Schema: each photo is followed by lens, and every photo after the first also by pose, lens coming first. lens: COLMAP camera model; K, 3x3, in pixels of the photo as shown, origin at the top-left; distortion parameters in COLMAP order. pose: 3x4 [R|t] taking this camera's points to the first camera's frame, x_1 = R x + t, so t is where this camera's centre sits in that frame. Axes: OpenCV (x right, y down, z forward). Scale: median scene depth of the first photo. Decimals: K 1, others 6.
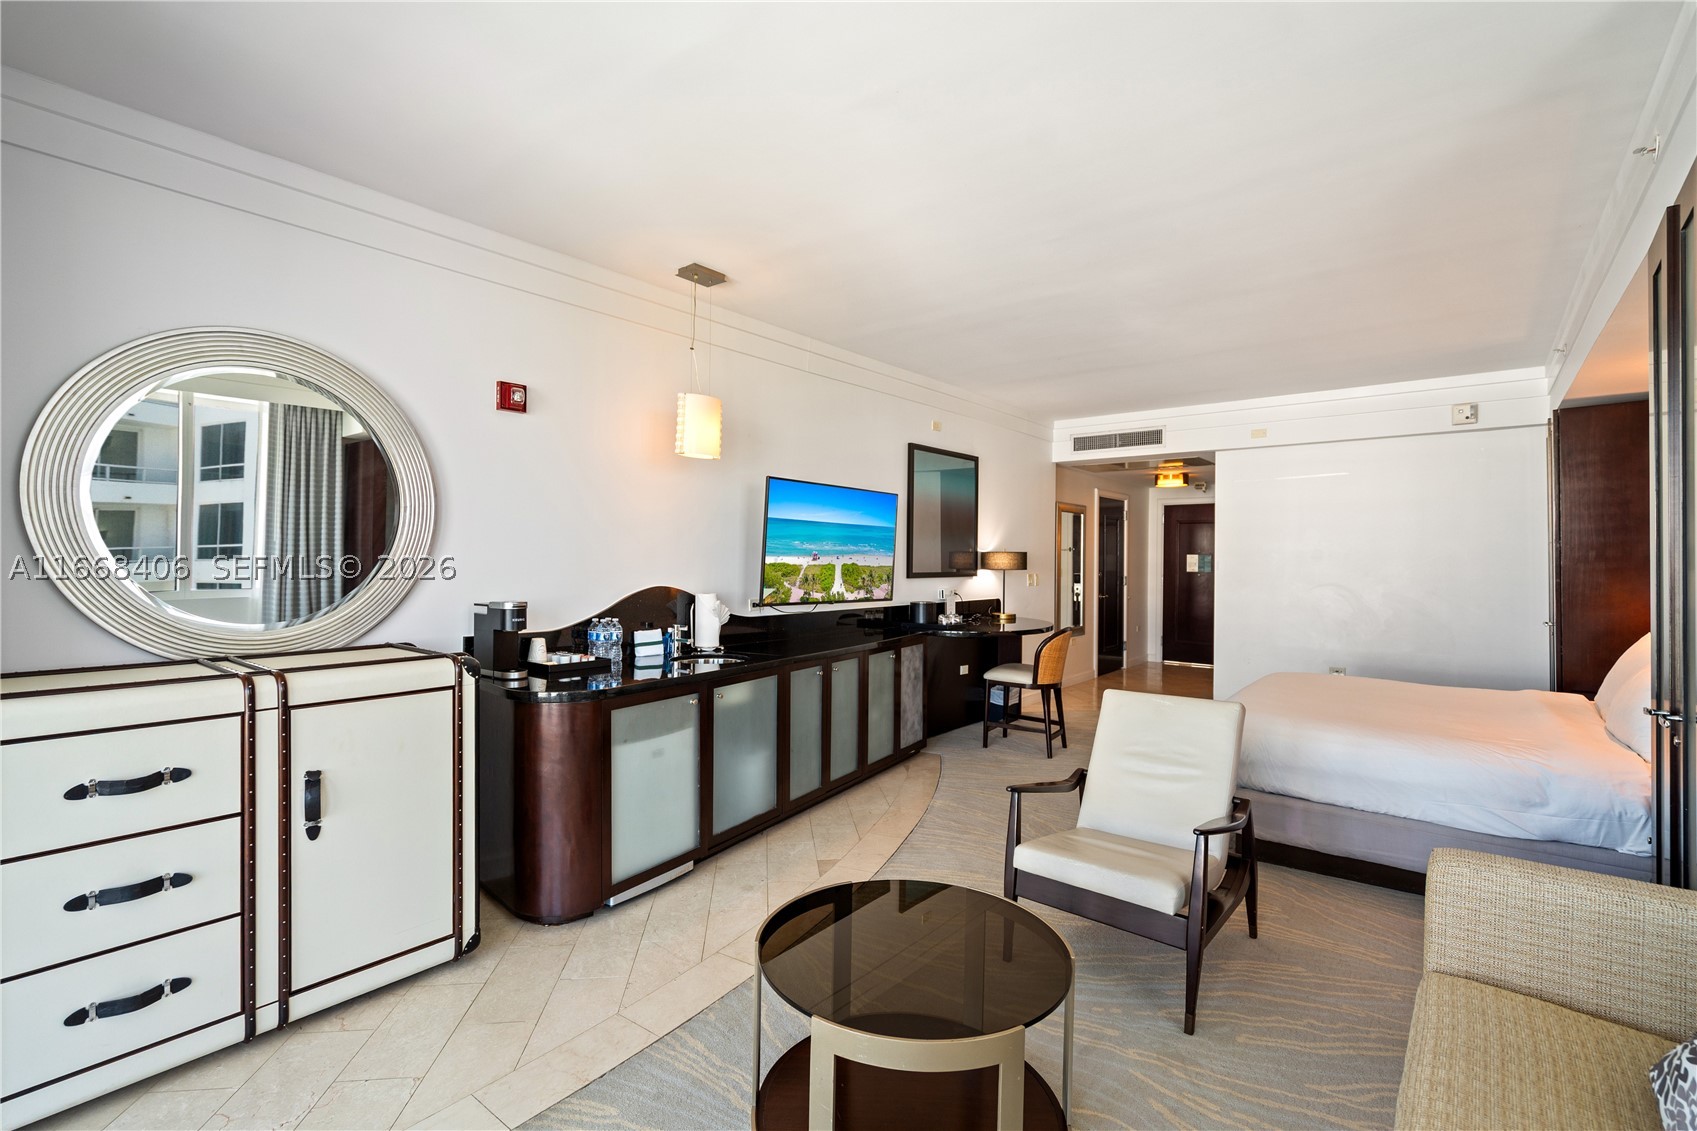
lens RADIAL K [[789.6, 0, 840.9], [0, 789.6, 563.6], [0, 0, 1]] dist [-0.005764, 0.002545]
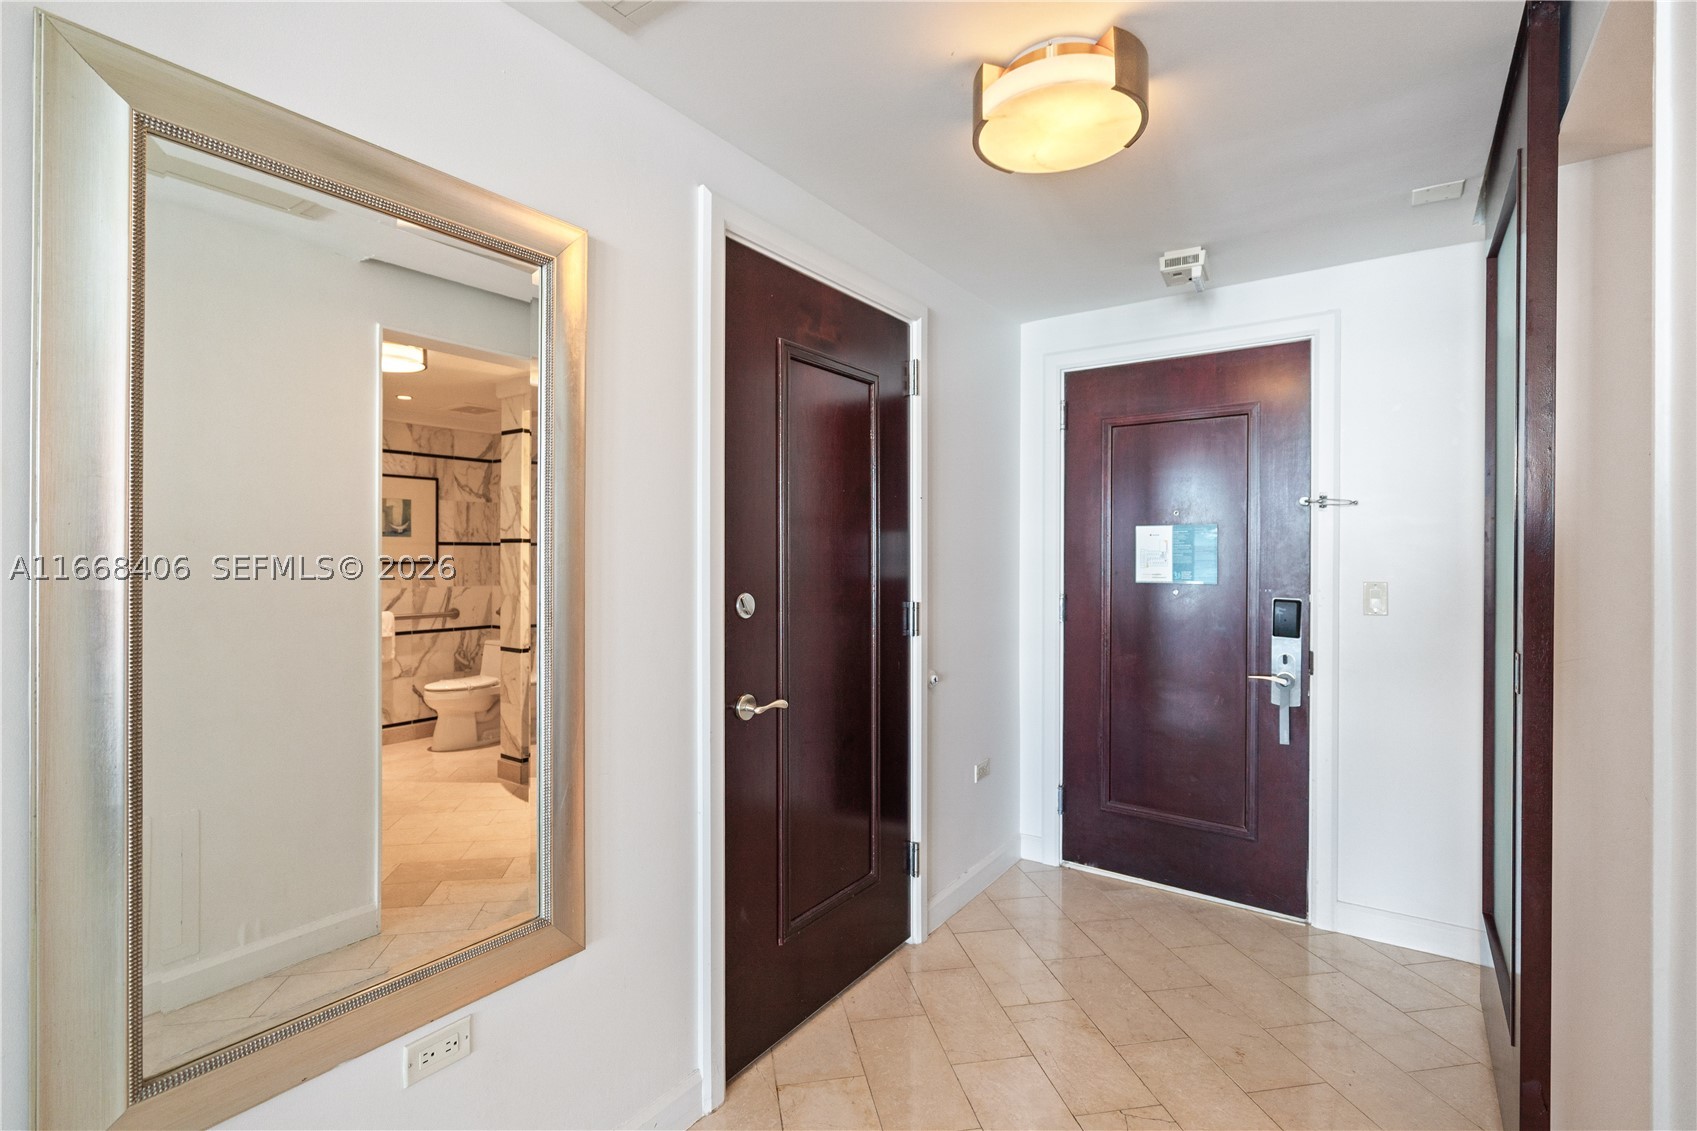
lens RADIAL K [[789.6, 0, 852.0], [0, 789.6, 564.7], [0, 0, 1]] dist [-0.005764, 0.002545]
pose [[0.996678, -0.003774, 0.081350, 0.735998], [0.004279, 0.999973, -0.006028, 0.011523], [-0.081325, 0.006356, 0.996667, 1.704471]]
